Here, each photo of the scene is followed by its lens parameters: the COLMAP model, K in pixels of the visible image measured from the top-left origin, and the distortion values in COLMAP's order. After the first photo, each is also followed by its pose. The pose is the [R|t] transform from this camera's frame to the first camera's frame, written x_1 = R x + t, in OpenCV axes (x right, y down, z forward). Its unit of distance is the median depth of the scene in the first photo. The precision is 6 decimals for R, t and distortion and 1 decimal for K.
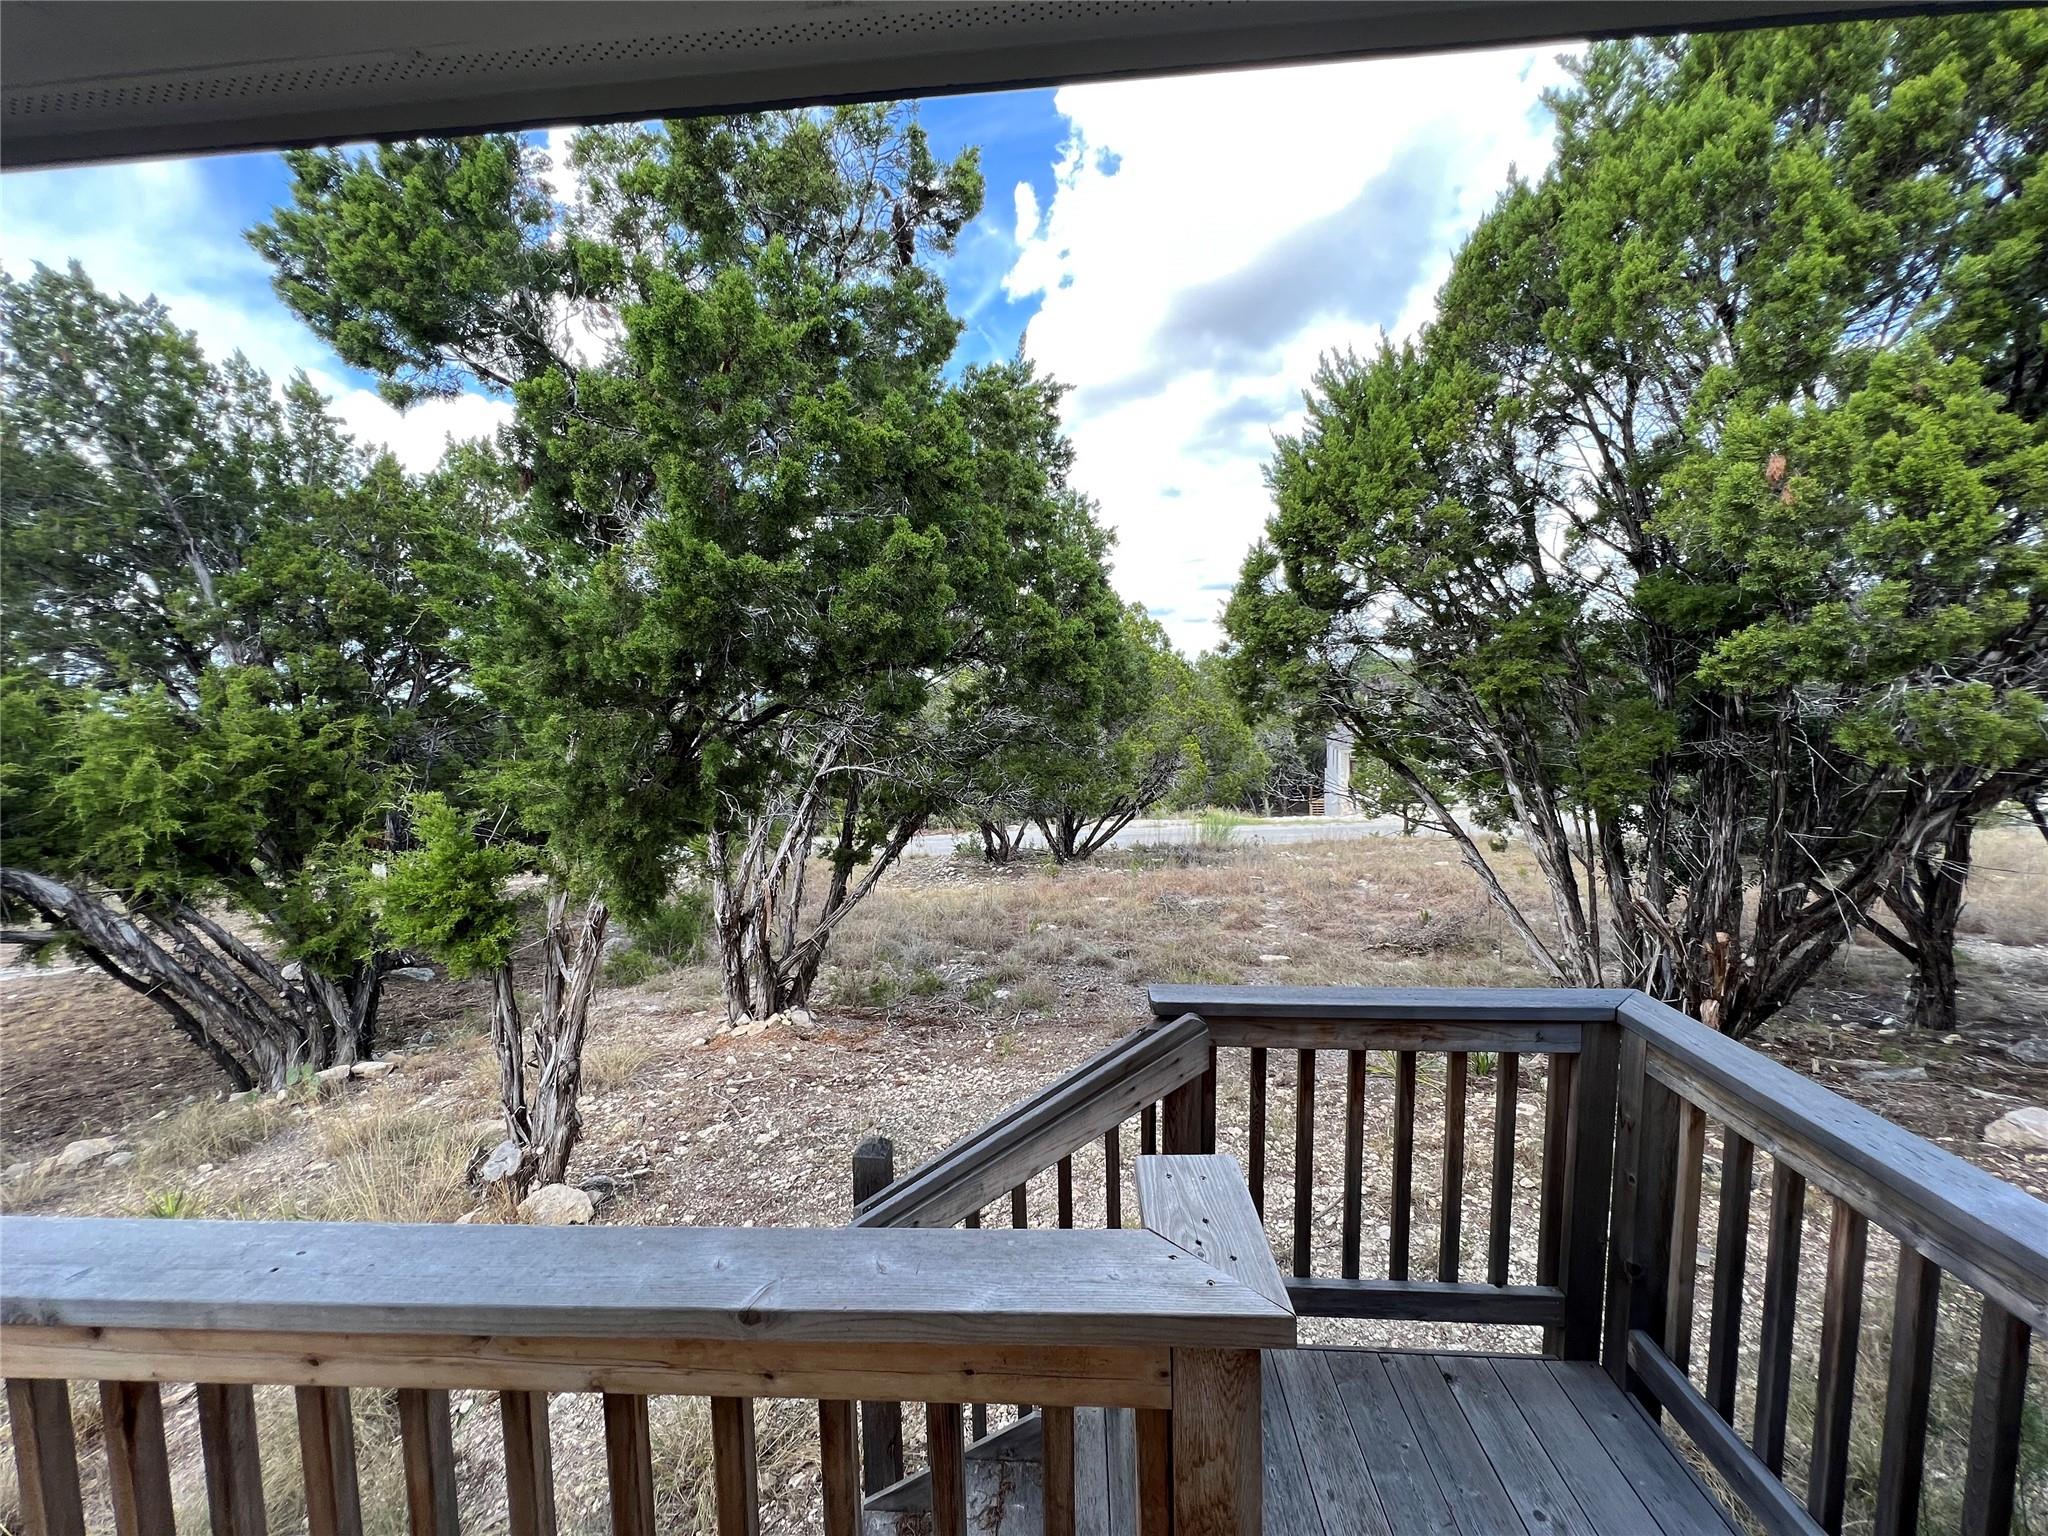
lens RADIAL K [[821.0, 0, 1019.2], [0, 821.0, 767.7], [0, 0, 1]] dist [-0.001965, 0.000455]
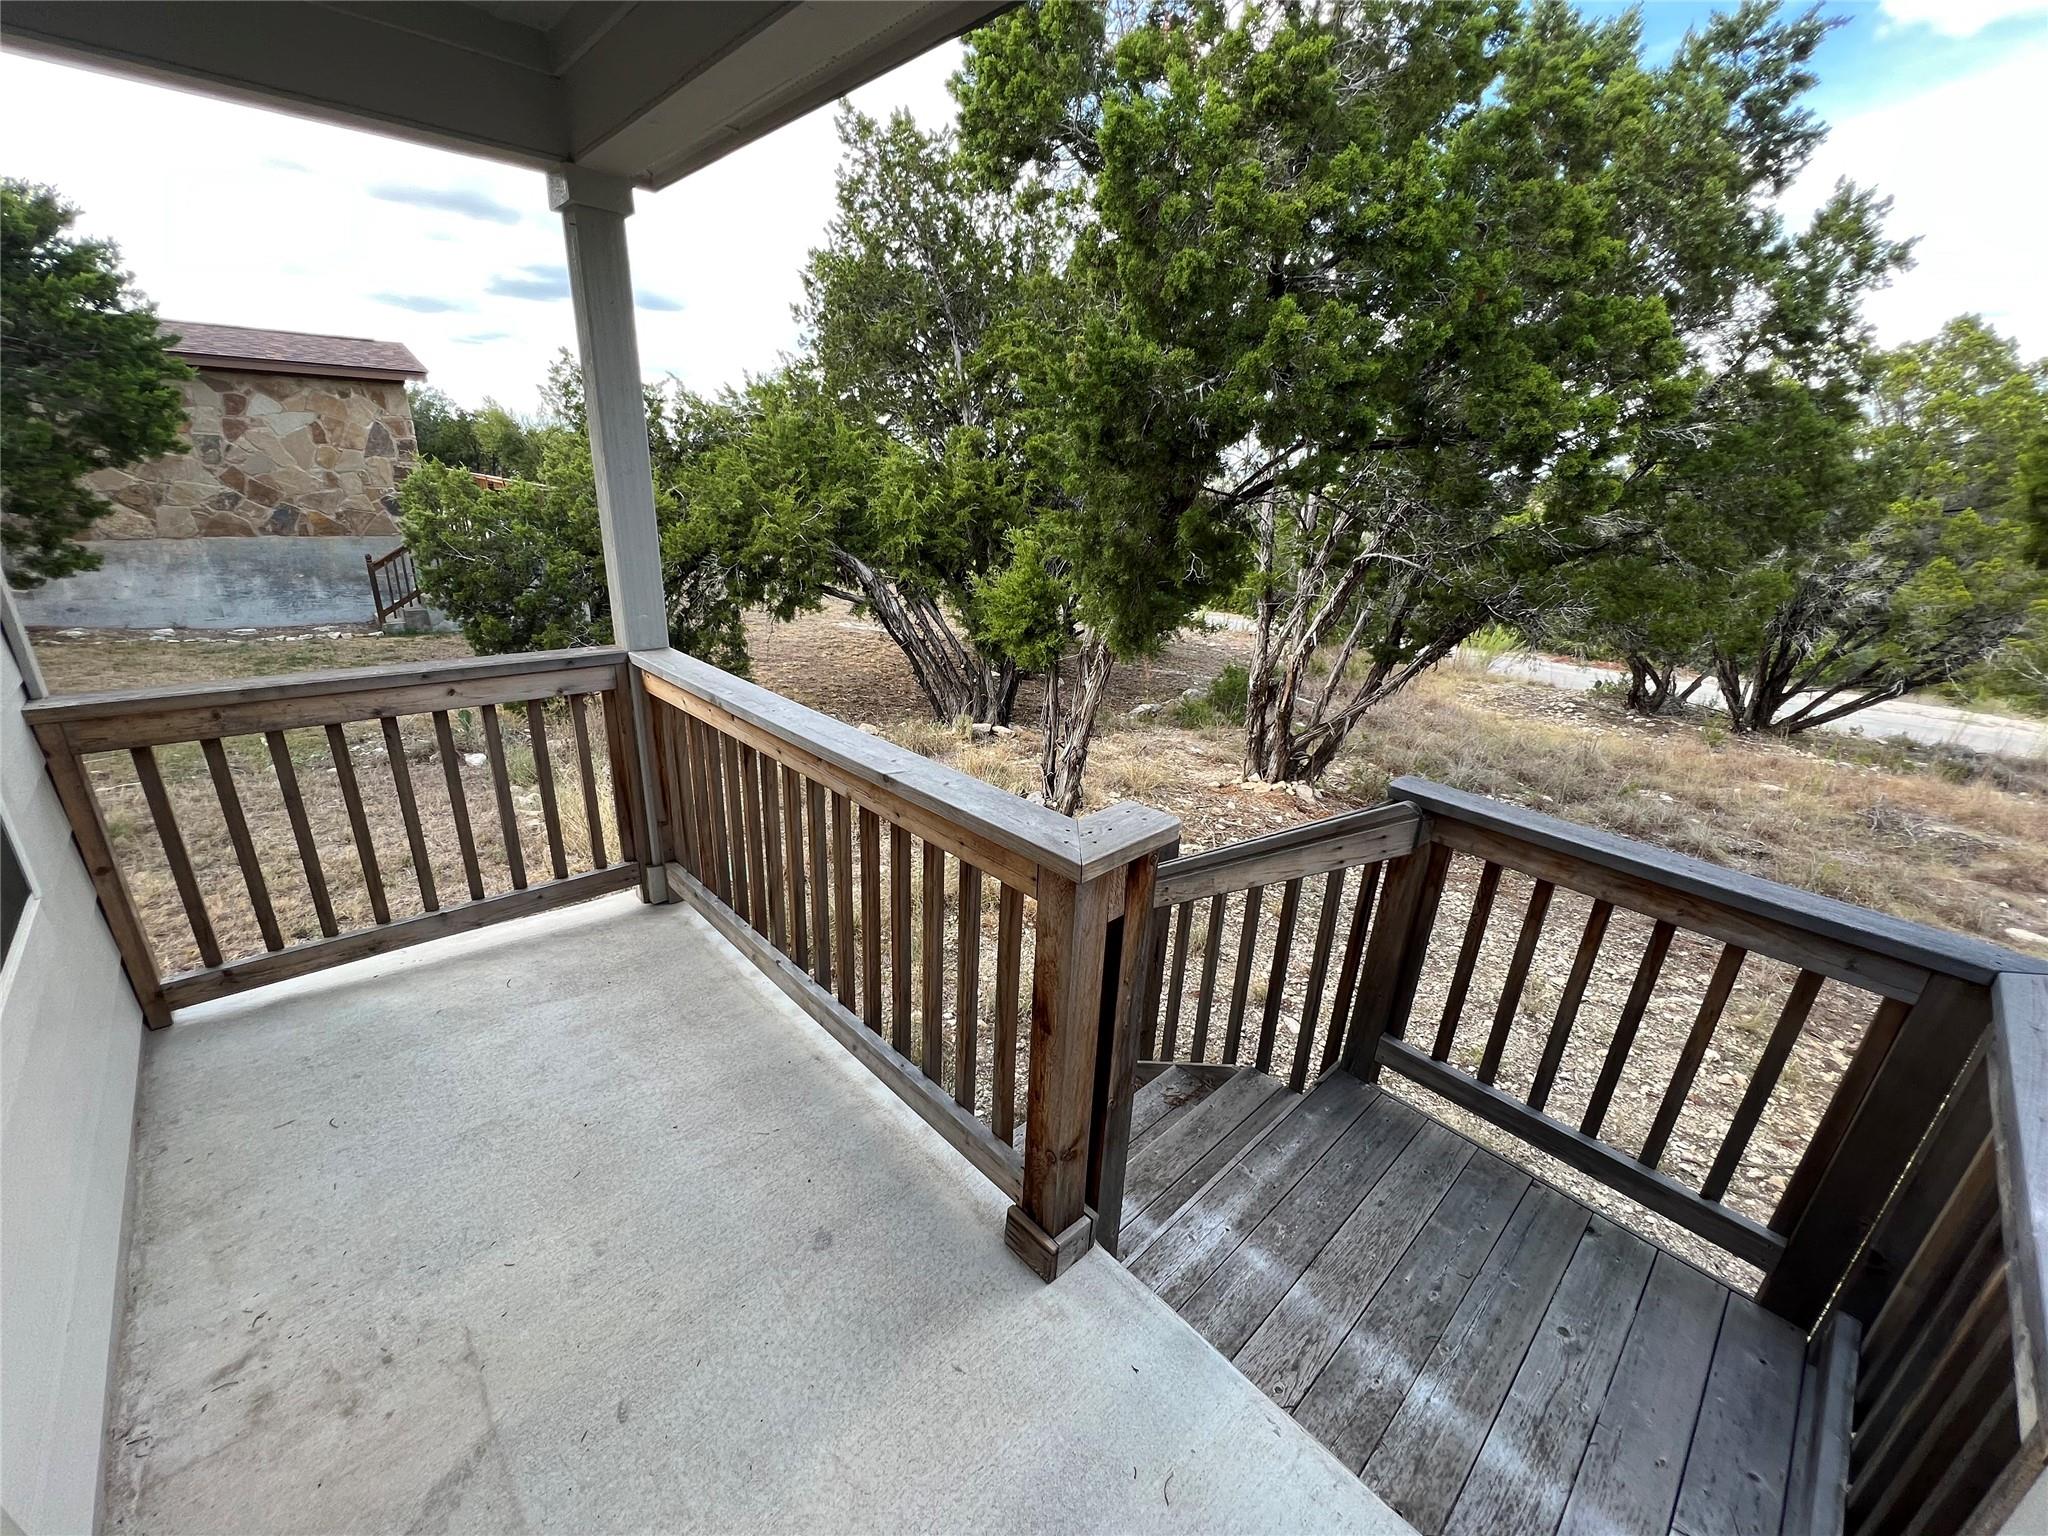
lens RADIAL K [[821.0, 0, 1027.2], [0, 821.0, 769.1], [0, 0, 1]] dist [-0.001965, 0.000455]
pose [[0.736957, 0.283692, -0.613526, 0.144796], [-0.118148, 0.947753, 0.296320, 0.000770], [0.665534, -0.145888, 0.731970, -0.029842]]
